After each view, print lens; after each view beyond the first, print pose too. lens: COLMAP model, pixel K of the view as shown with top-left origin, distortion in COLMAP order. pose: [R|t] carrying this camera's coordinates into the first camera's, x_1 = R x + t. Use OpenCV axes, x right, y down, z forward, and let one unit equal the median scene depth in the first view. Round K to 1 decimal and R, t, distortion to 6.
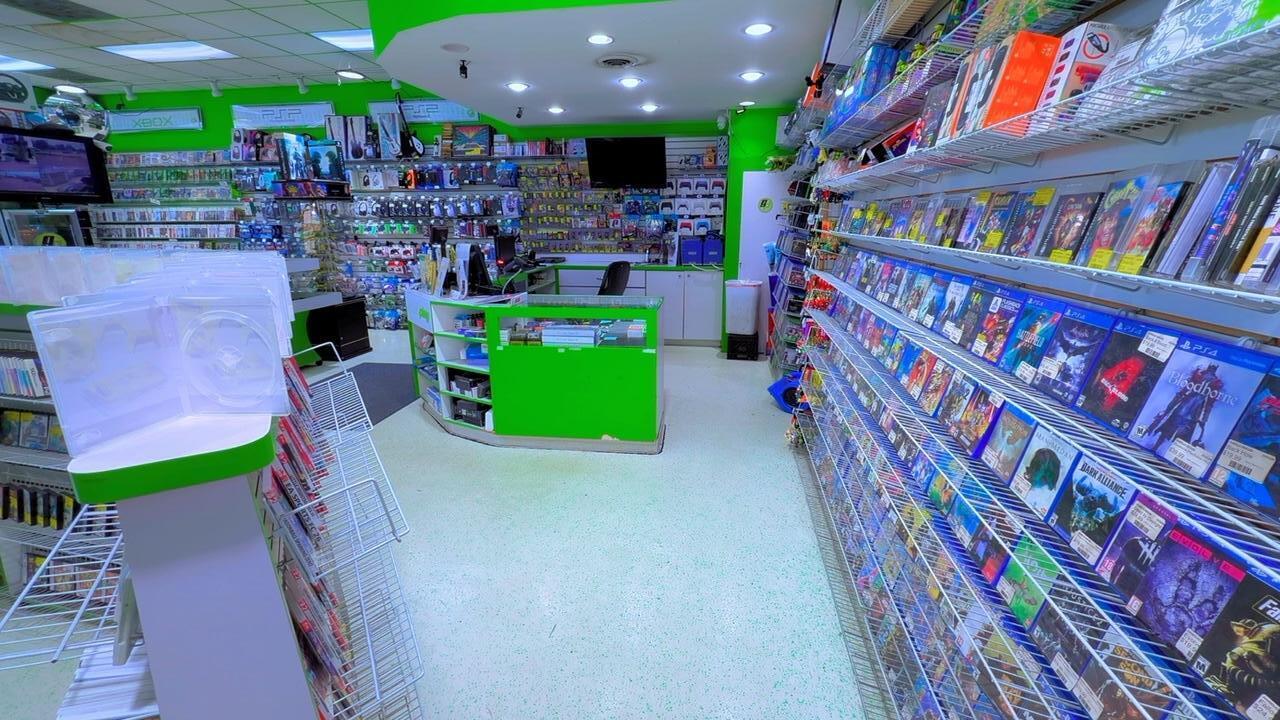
lens RADIAL K [[531.2, 0, 640.8], [0, 531.2, 359.6], [0, 0, 1]] dist [-0.004583, 0.000974]
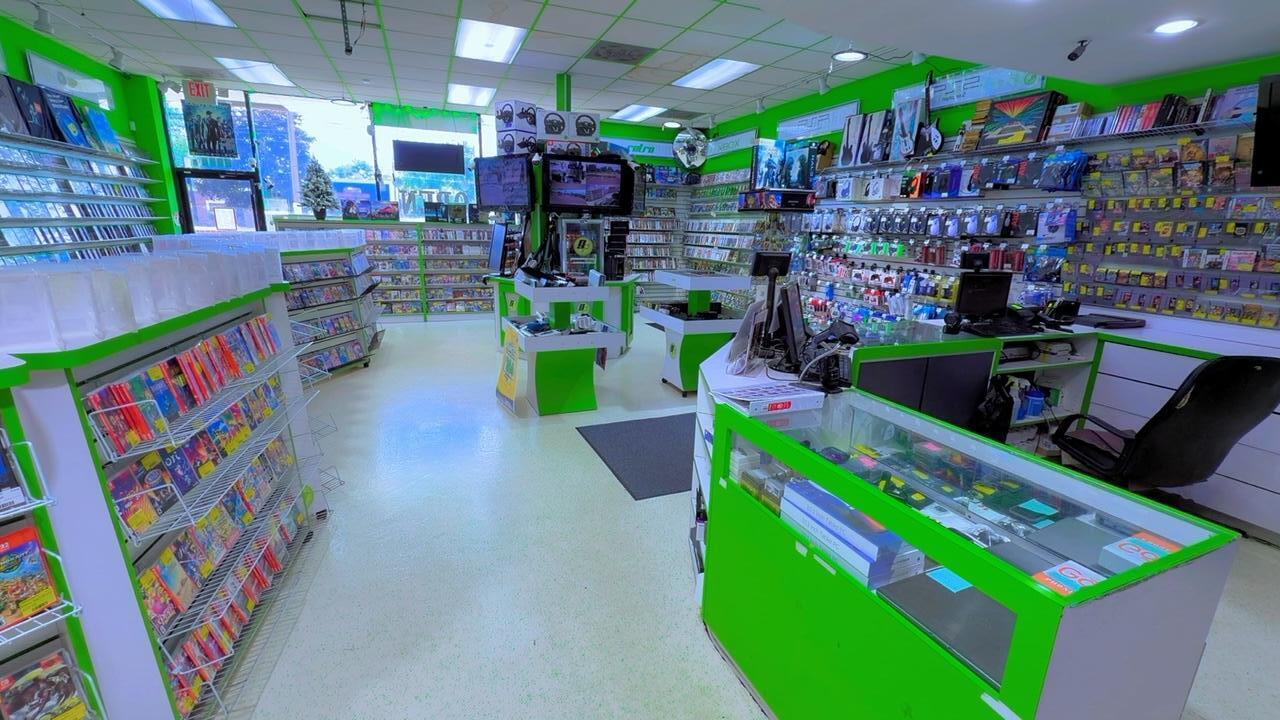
lens RADIAL K [[531.2, 0, 639.5], [0, 531.2, 361.0], [0, 0, 1]] dist [-0.004583, 0.000974]
pose [[0.501215, 0.230974, -0.833927, 0.054476], [-0.251502, 0.960999, 0.115009, -0.088811], [0.827968, 0.152090, 0.539758, 0.307882]]
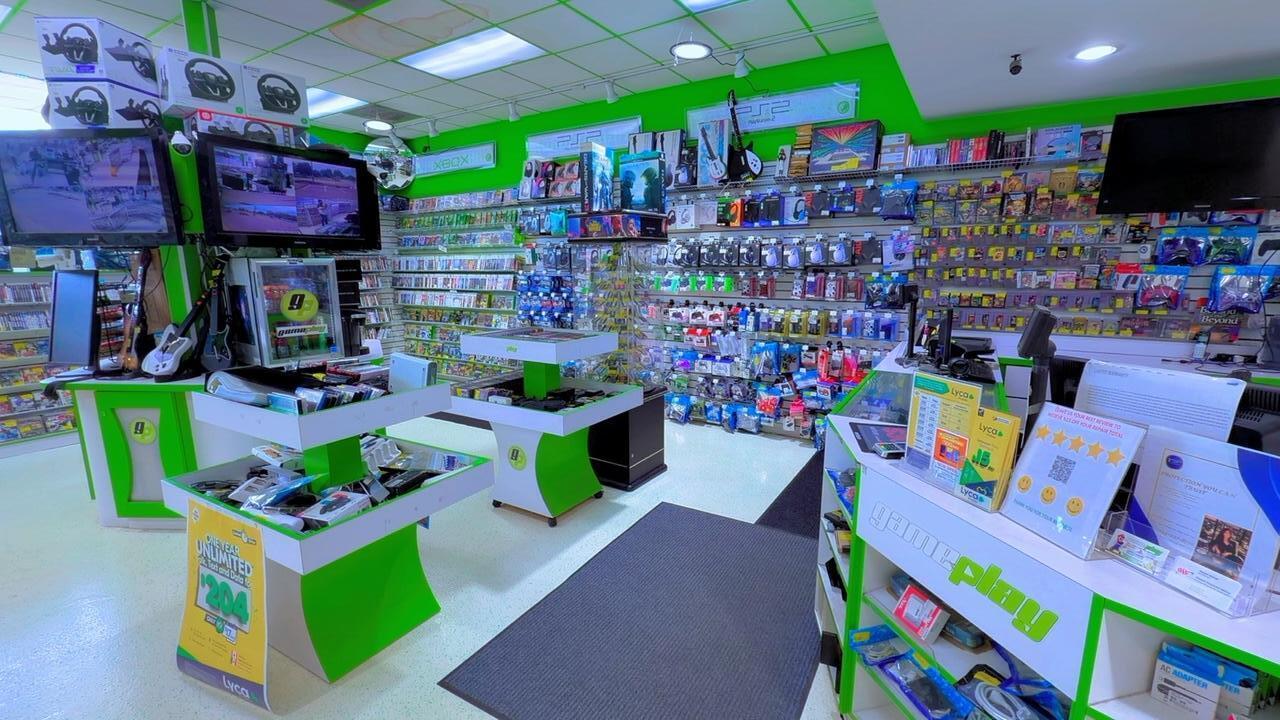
lens RADIAL K [[531.2, 0, 639.9], [0, 531.2, 361.3], [0, 0, 1]] dist [-0.004583, 0.000974]
pose [[0.918858, 0.071859, -0.387991, -0.268115], [-0.102846, 0.992906, -0.059671, -0.097404], [0.380950, 0.094732, 0.919730, 0.344414]]
